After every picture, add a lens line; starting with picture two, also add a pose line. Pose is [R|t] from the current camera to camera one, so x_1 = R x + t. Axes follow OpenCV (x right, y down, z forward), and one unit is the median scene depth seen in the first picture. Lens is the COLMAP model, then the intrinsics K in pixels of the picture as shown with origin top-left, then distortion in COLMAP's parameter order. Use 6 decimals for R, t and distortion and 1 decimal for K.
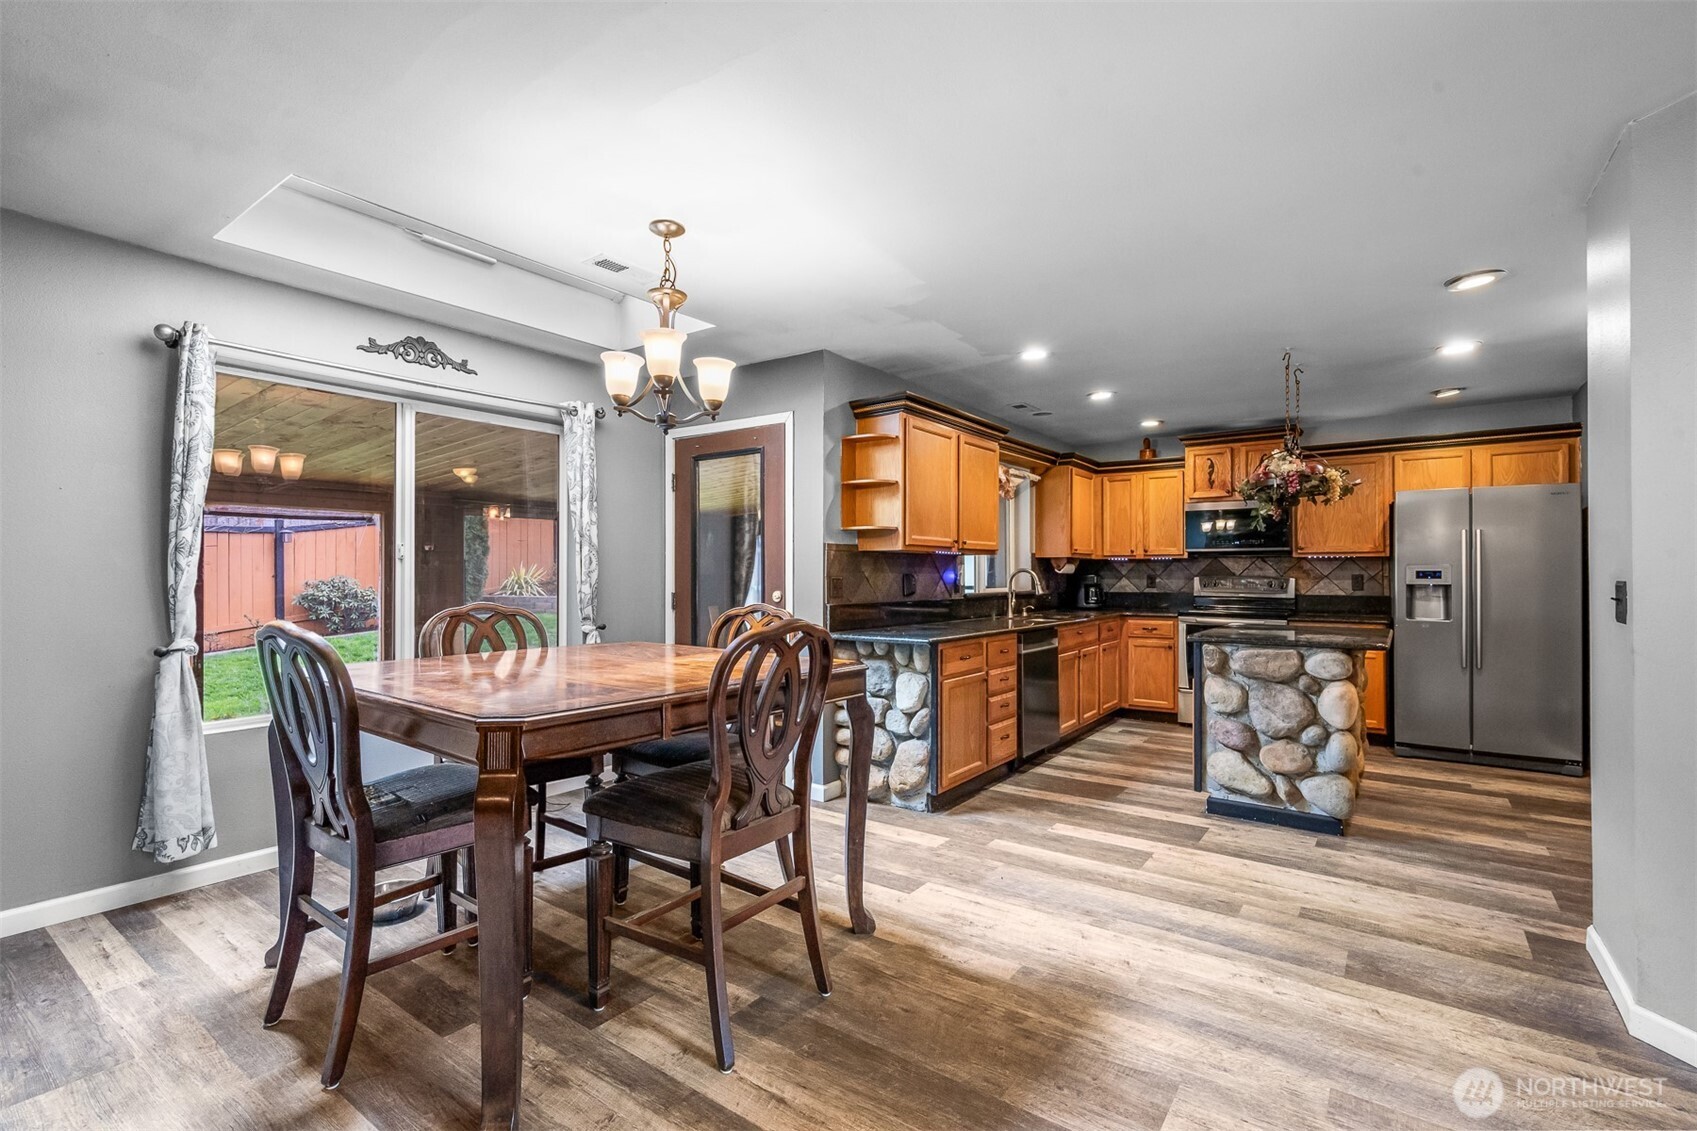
lens RADIAL K [[767.1, 0, 844.6], [0, 767.1, 570.3], [0, 0, 1]] dist [-0.001057, 0.000577]
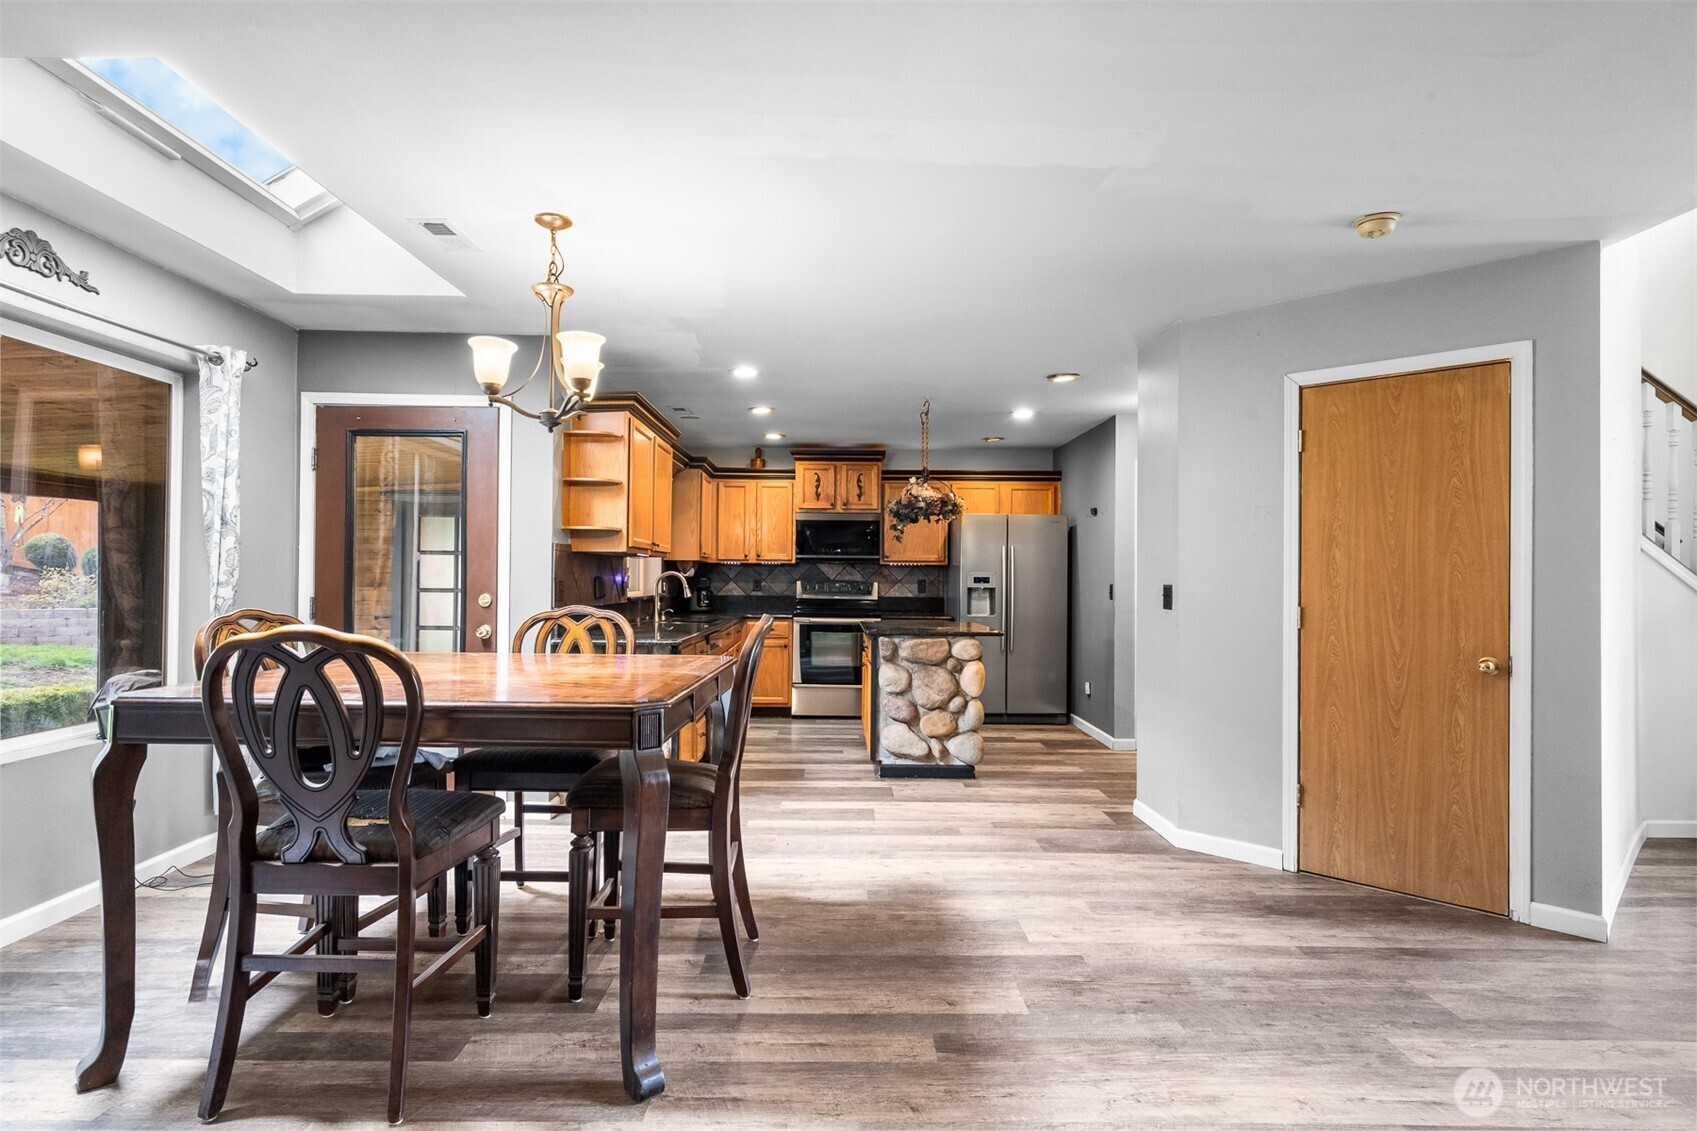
lens RADIAL K [[900.4, 0, 844.3], [0, 900.4, 571.1], [0, 0, 1]] dist [-0.000401, 0.000789]
pose [[0.802333, 0.012335, 0.596749, -0.385791], [-0.011770, 0.999919, -0.004844, 0.000566], [-0.596760, -0.003137, 0.802413, -0.089213]]
